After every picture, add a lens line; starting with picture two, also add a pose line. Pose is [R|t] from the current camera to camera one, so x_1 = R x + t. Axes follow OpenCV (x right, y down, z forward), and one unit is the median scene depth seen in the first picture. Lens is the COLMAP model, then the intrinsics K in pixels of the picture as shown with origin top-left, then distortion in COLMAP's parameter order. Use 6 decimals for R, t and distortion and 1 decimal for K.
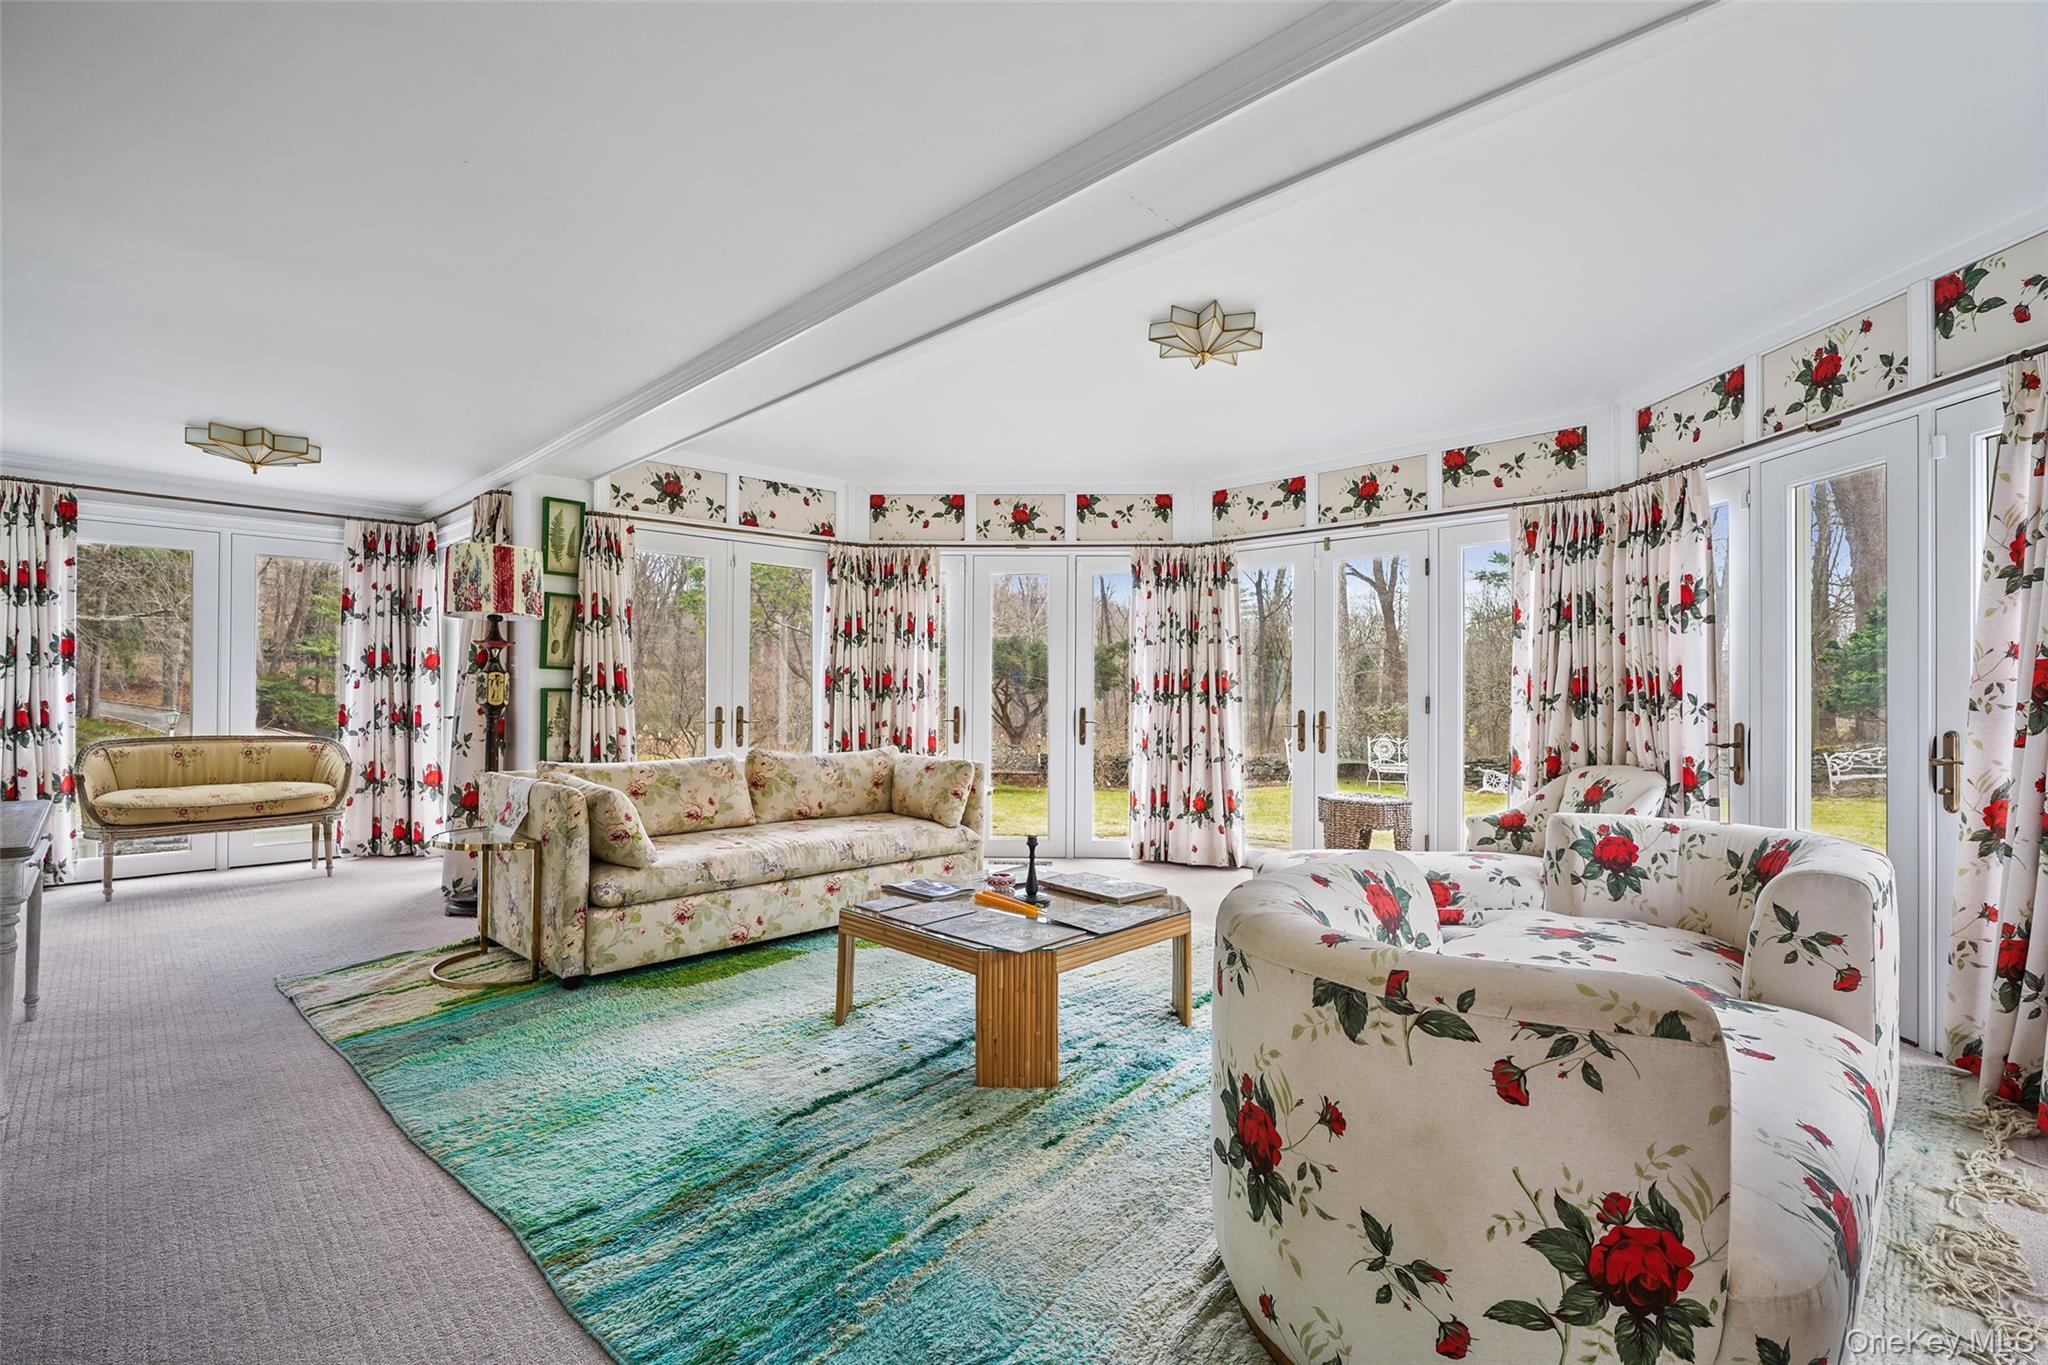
lens RADIAL K [[935.9, 0, 1023.5], [0, 935.9, 696.7], [0, 0, 1]] dist [0.005679, 0.000666]
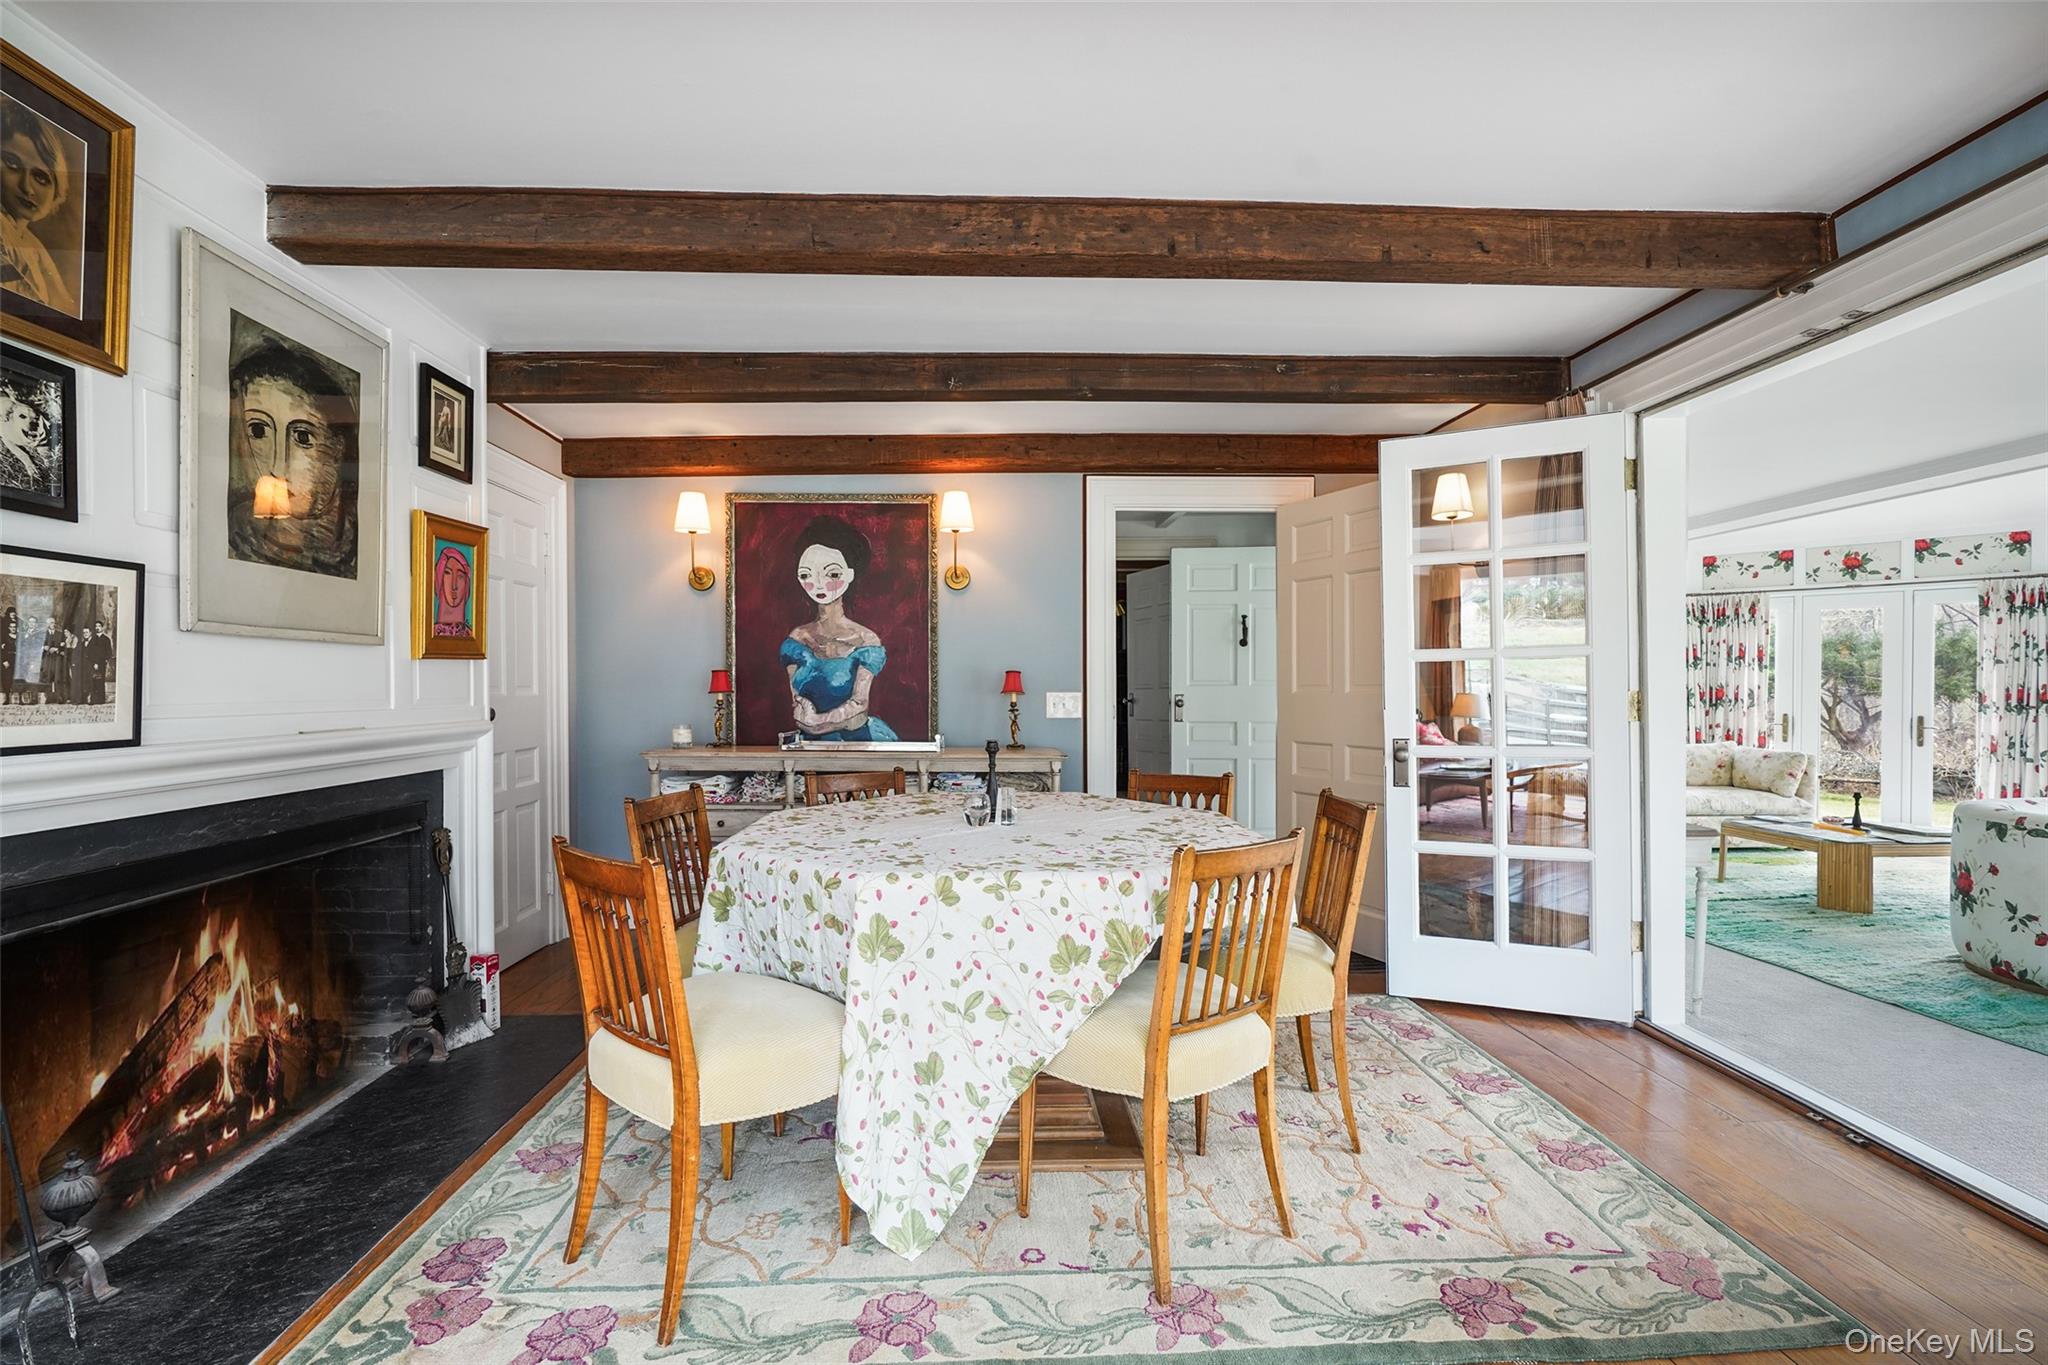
lens RADIAL K [[935.9, 0, 1023.5], [0, 935.9, 696.7], [0, 0, 1]] dist [0.005679, 0.000666]
pose [[0.745494, 0.002123, -0.666509, 0.009815], [0.000517, 0.999993, 0.003763, -0.018857], [0.666512, -0.003150, 0.745487, -0.694067]]
